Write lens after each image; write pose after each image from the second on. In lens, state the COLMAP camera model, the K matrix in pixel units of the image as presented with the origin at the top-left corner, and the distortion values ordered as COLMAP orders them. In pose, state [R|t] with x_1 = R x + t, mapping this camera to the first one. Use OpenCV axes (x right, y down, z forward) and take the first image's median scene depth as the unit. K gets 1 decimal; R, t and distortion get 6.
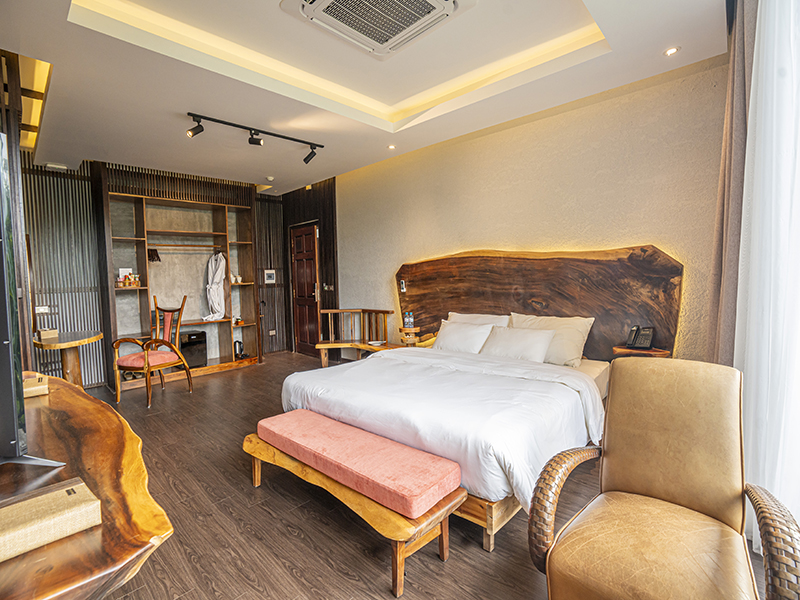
lens RADIAL K [[392.9, 0, 406.5], [0, 392.9, 297.2], [0, 0, 1]] dist [-0.066524, 0.031247]
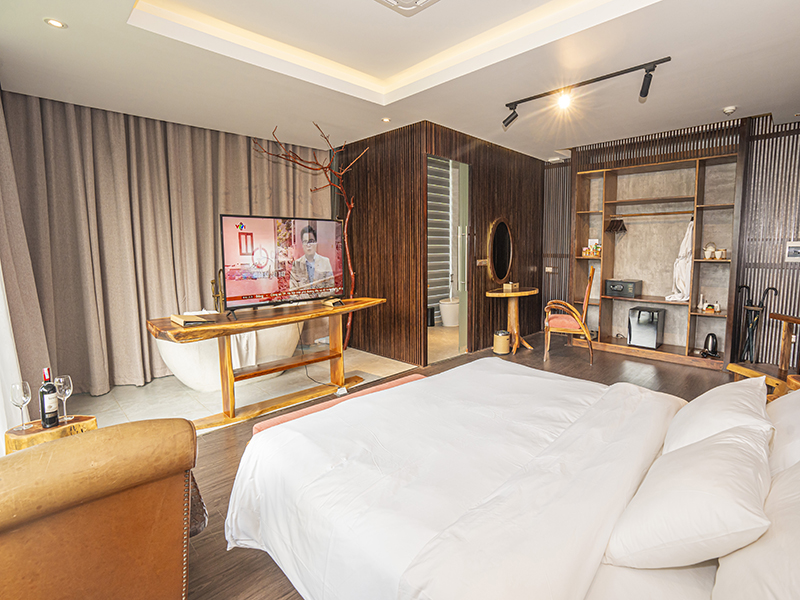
lens RADIAL K [[392.9, 0, 406.5], [0, 392.9, 297.2], [0, 0, 1]] dist [-0.066524, 0.031247]
pose [[-0.044130, 0.156404, -0.986707, 0.482345], [-0.050220, 0.986073, 0.158550, -0.070053], [0.997763, 0.056549, -0.035661, 0.589318]]
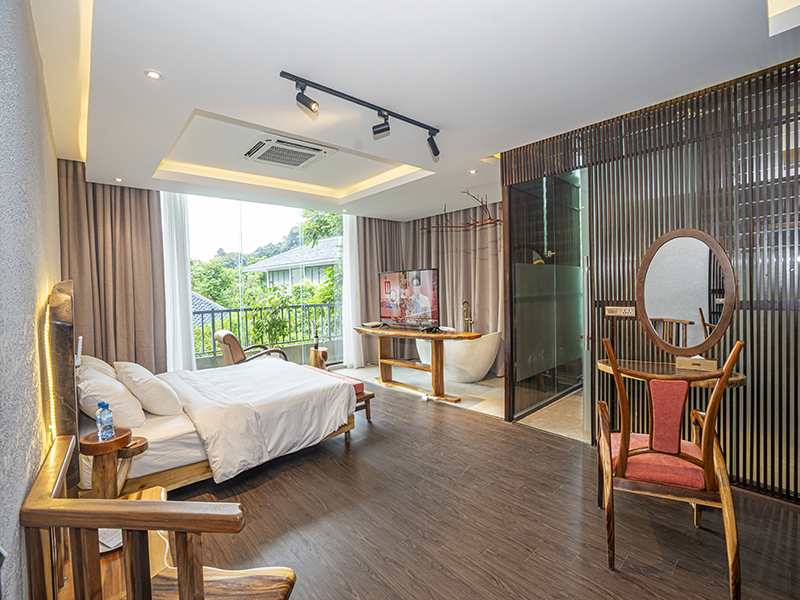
lens RADIAL K [[381.5, 0, 400.0], [0, 381.5, 300.0], [0, 0, 1]] dist [-0.065869, 0.029513]
pose [[-0.992938, 0.053078, 0.106099, -0.427922], [0.062374, 0.994314, 0.086304, -0.105153], [-0.100915, 0.092312, -0.990603, 1.540173]]
